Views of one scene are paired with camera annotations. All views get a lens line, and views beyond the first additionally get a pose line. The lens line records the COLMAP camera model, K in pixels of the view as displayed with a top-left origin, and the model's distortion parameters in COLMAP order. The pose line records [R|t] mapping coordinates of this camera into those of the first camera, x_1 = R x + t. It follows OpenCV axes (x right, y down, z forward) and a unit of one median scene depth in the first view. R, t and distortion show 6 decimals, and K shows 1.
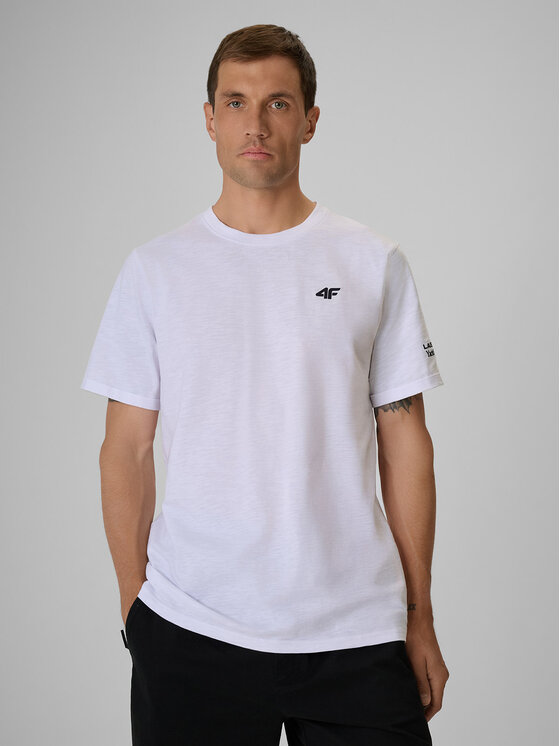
lens RADIAL K [[1120.4, 0, 280.0], [0, 1120.4, 373.0], [0, 0, 1]] dist [-0.193372, -0.008385]
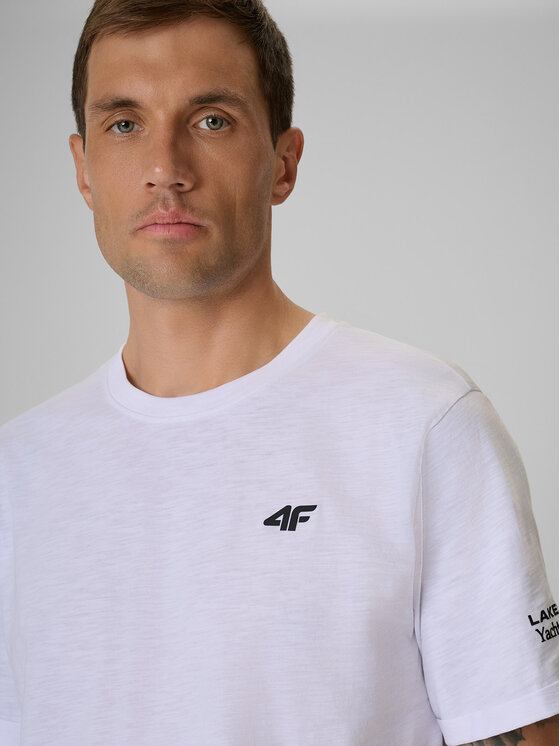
lens RADIAL K [[1238.3, 0, 280.0], [0, 1238.3, 373.0], [0, 0, 1]] dist [-0.200486, 0.019342]
pose [[0.998328, -0.051082, -0.027063, 0.035234], [0.046556, 0.987975, -0.147437, -0.055149], [0.034269, 0.145930, 0.988701, 0.484821]]
